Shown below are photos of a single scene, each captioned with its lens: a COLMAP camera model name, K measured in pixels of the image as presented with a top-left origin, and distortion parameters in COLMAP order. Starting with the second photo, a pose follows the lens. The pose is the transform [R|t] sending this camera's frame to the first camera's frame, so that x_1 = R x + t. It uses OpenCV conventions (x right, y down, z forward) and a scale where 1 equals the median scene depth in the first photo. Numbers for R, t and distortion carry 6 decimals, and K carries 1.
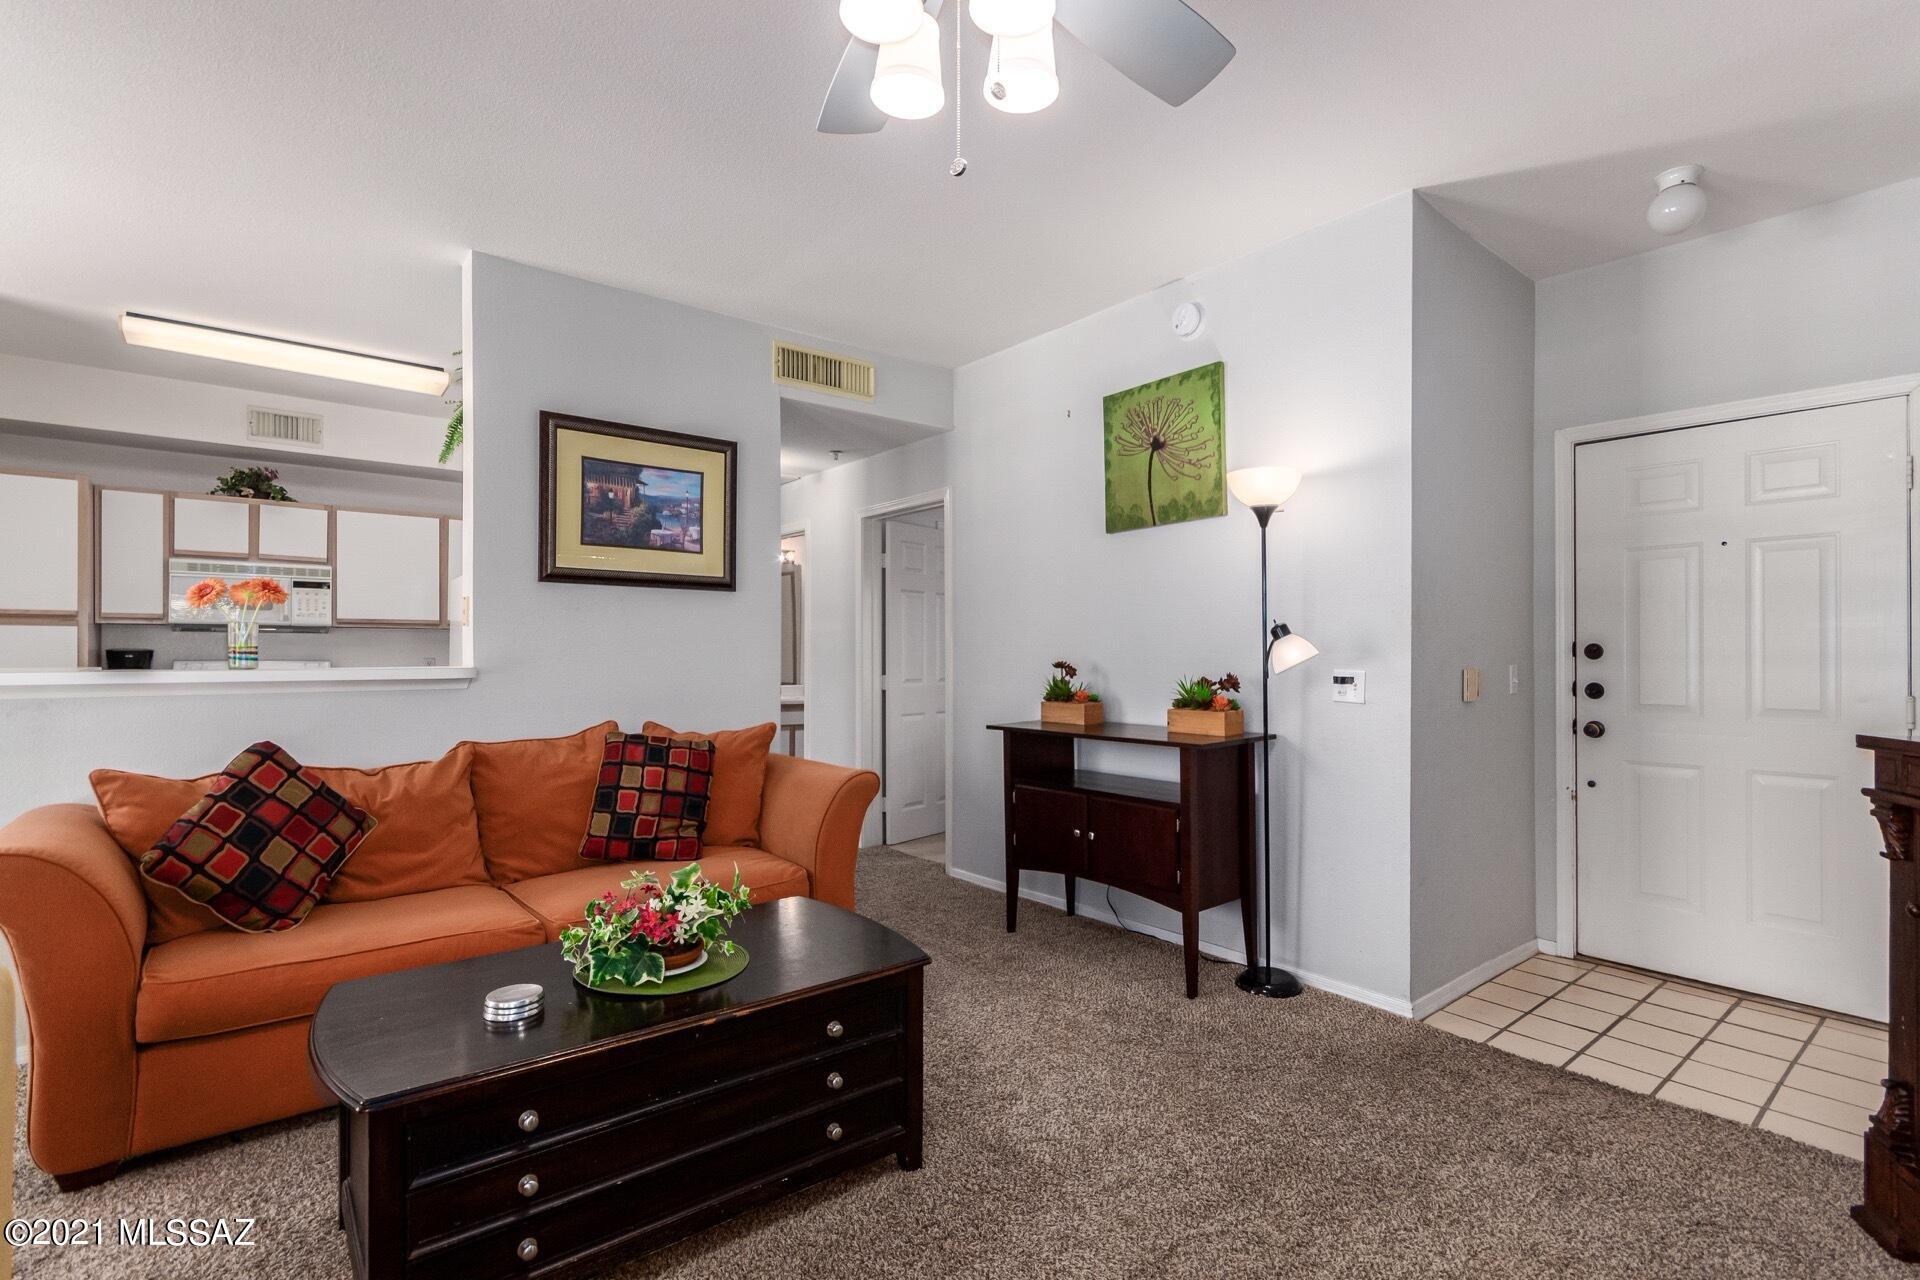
lens RADIAL K [[902.1, 0, 969.2], [0, 902.1, 644.5], [0, 0, 1]] dist [0.004727, -0.000014]
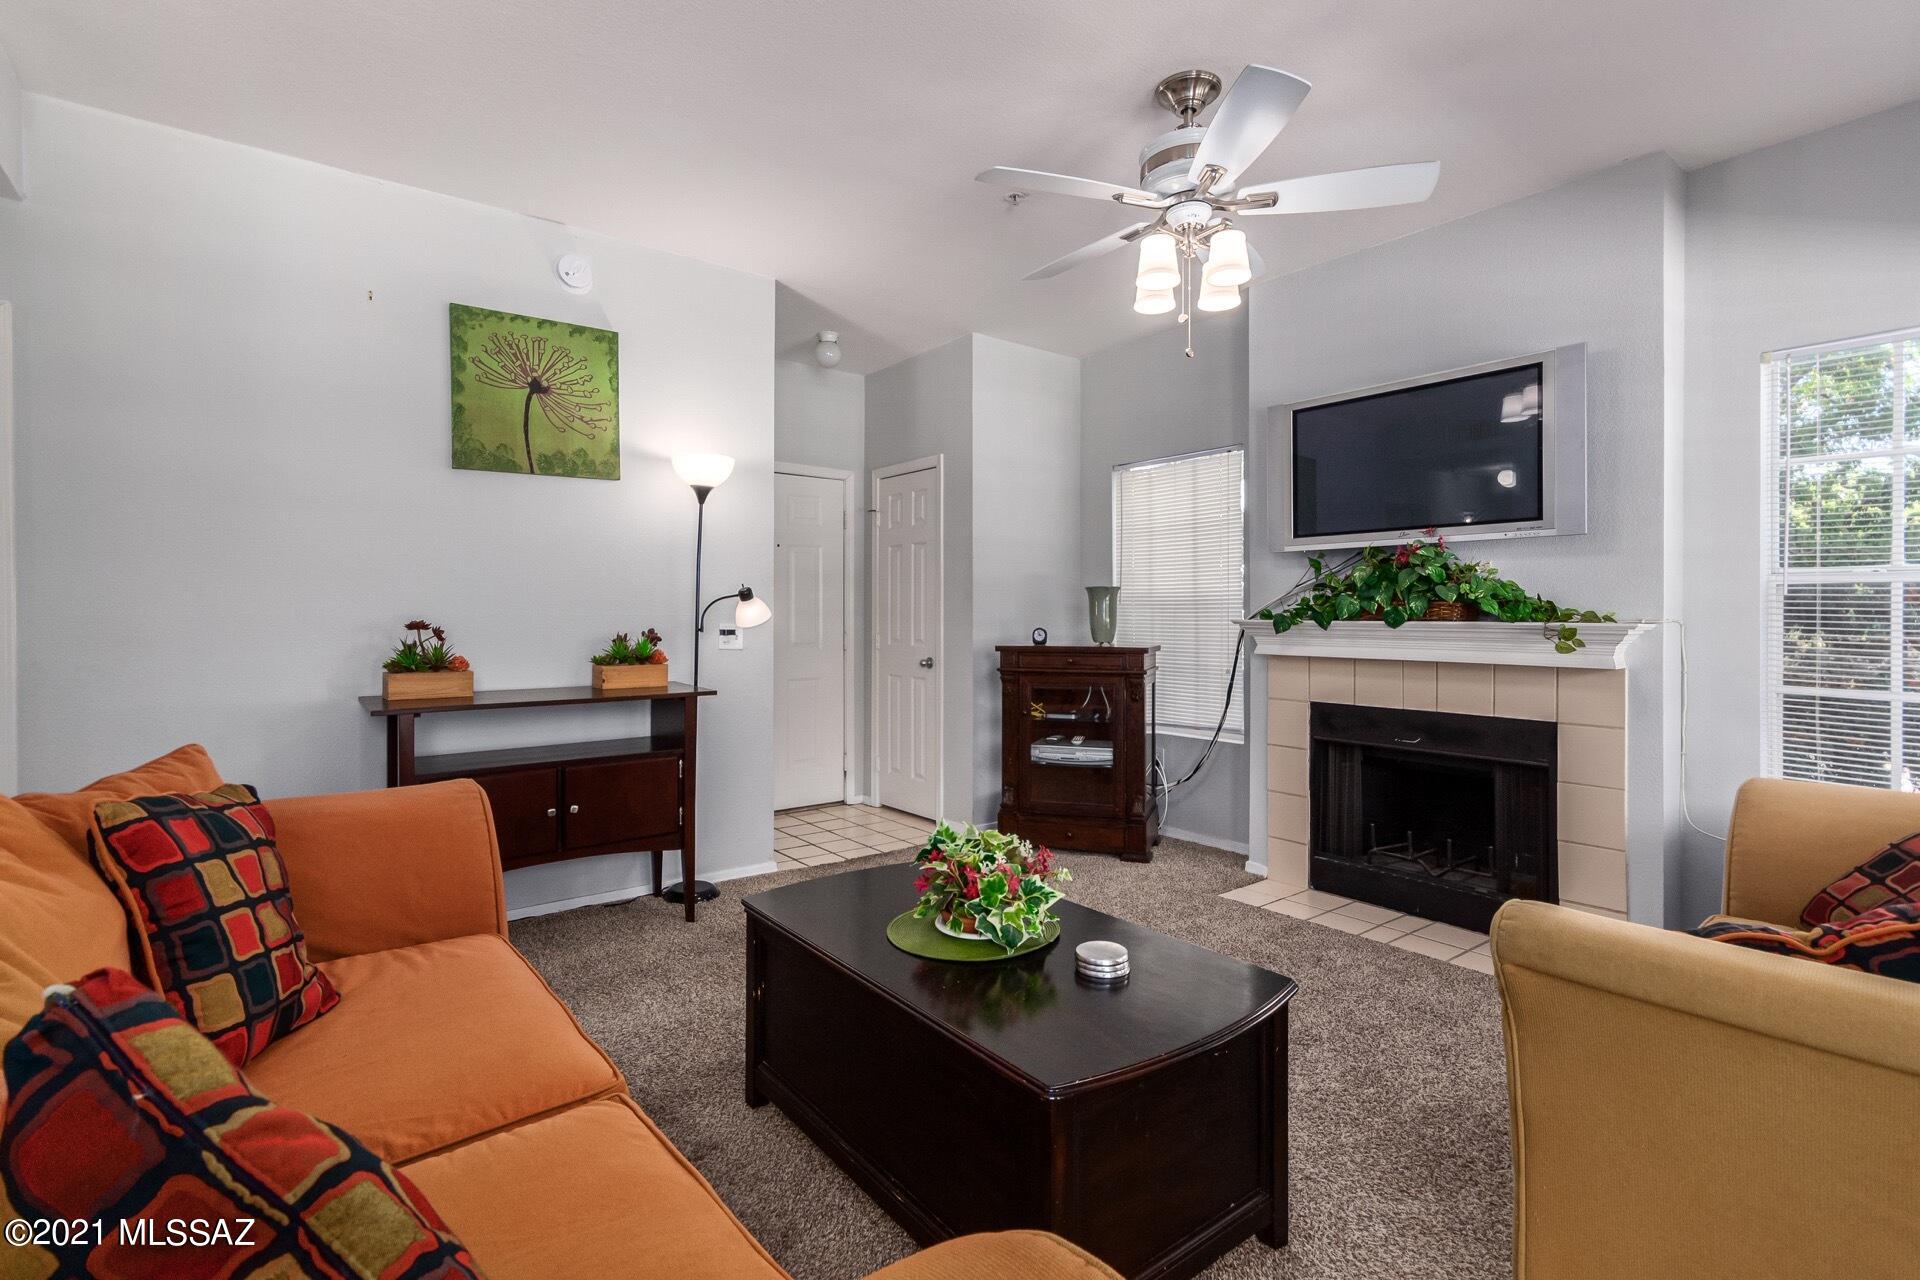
lens RADIAL K [[902.1, 0, 962.3], [0, 902.1, 619.7], [0, 0, 1]] dist [0.004727, -0.000014]
pose [[0.015178, -0.009609, 0.999839, -0.729323], [-0.011061, 0.999891, 0.009777, 0.004683], [-0.999824, -0.011208, 0.015070, 0.551138]]
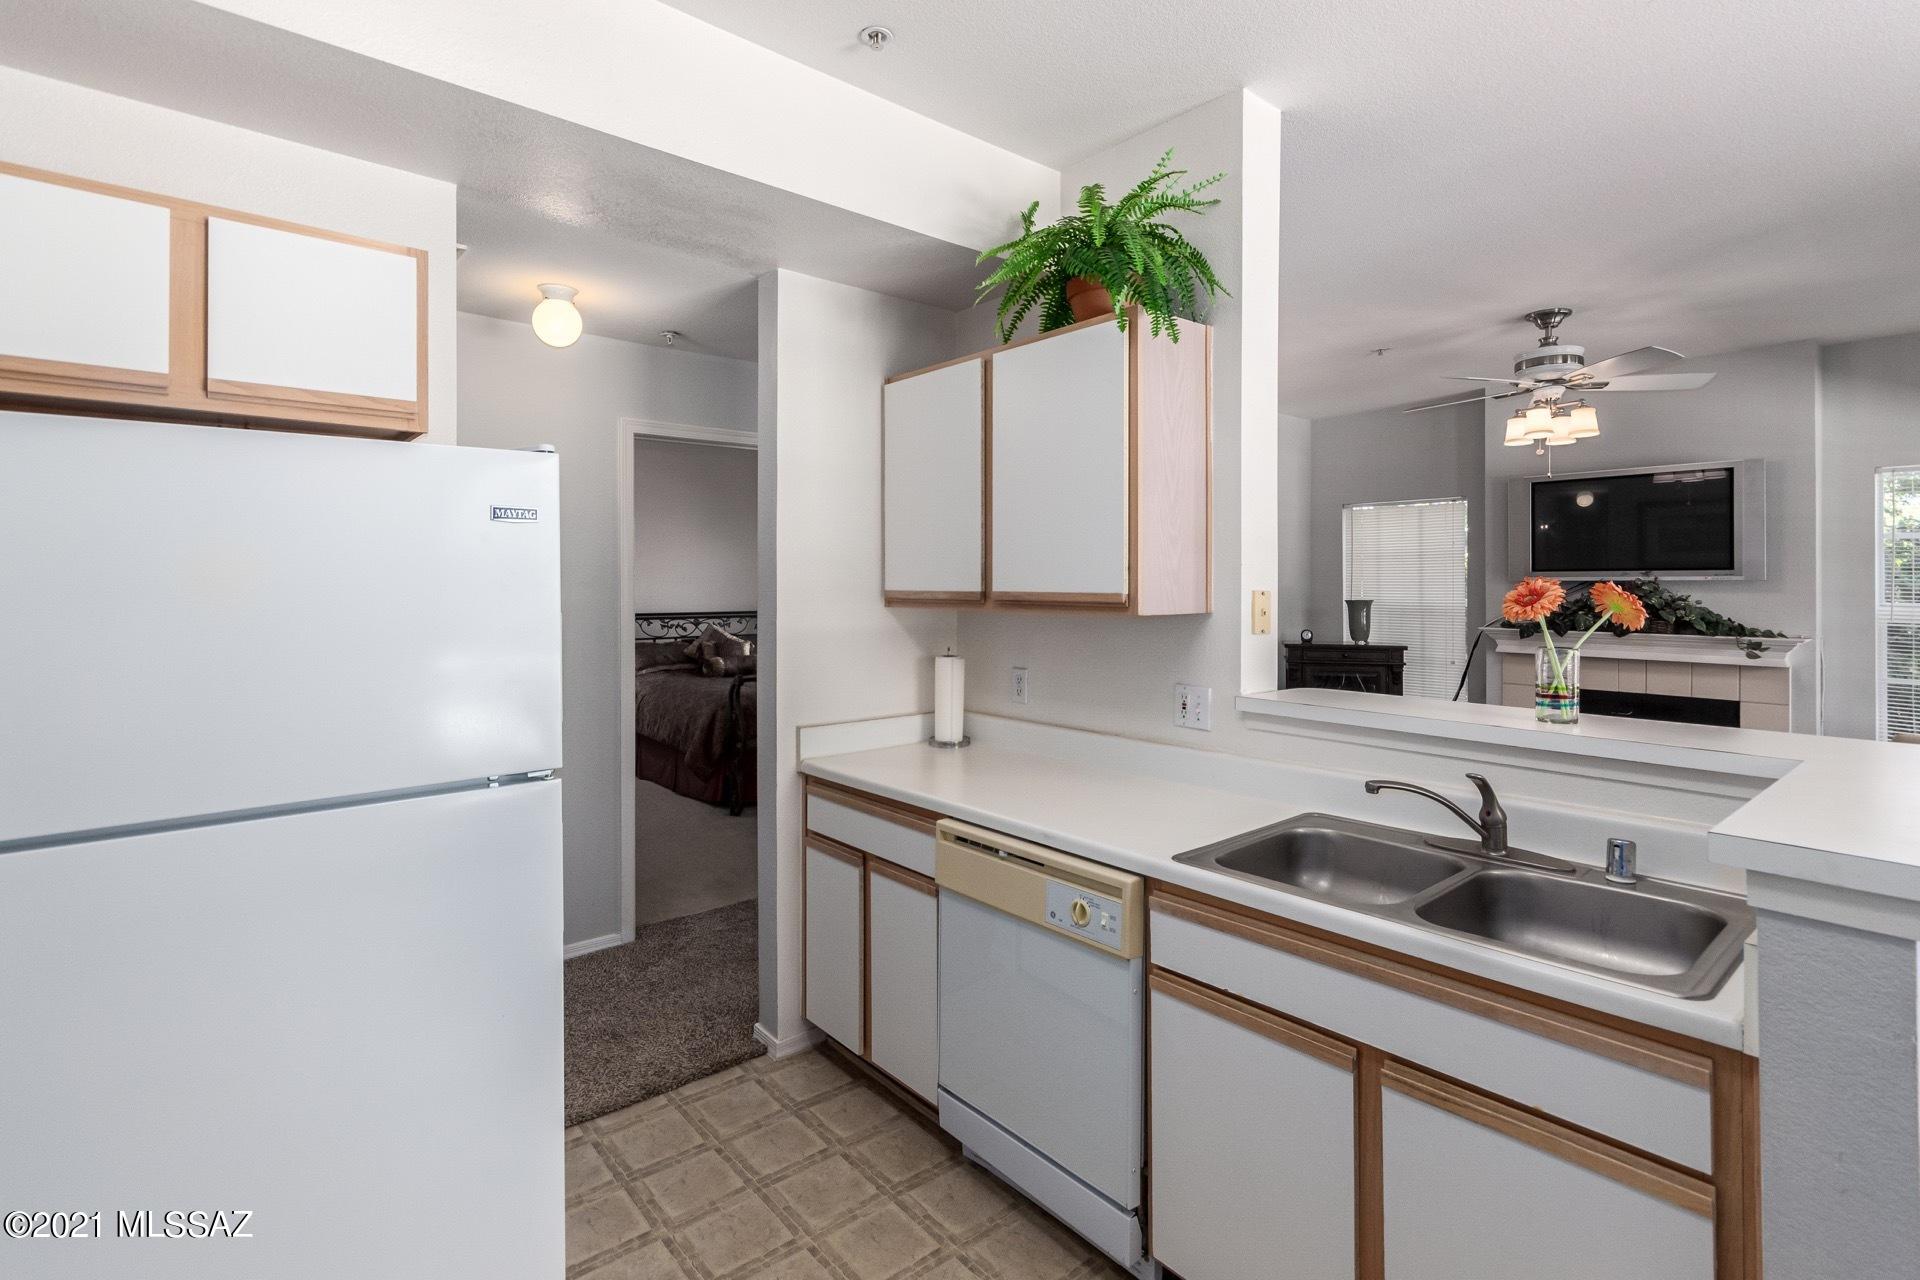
lens RADIAL K [[902.1, 0, 960.6], [0, 902.1, 579.3], [0, 0, 1]] dist [0.004727, -0.000014]
pose [[-0.015306, 0.002821, 0.999879, -0.947883], [-0.012922, 0.999912, -0.003019, -0.025586], [-0.999799, -0.012967, -0.015268, 0.857927]]
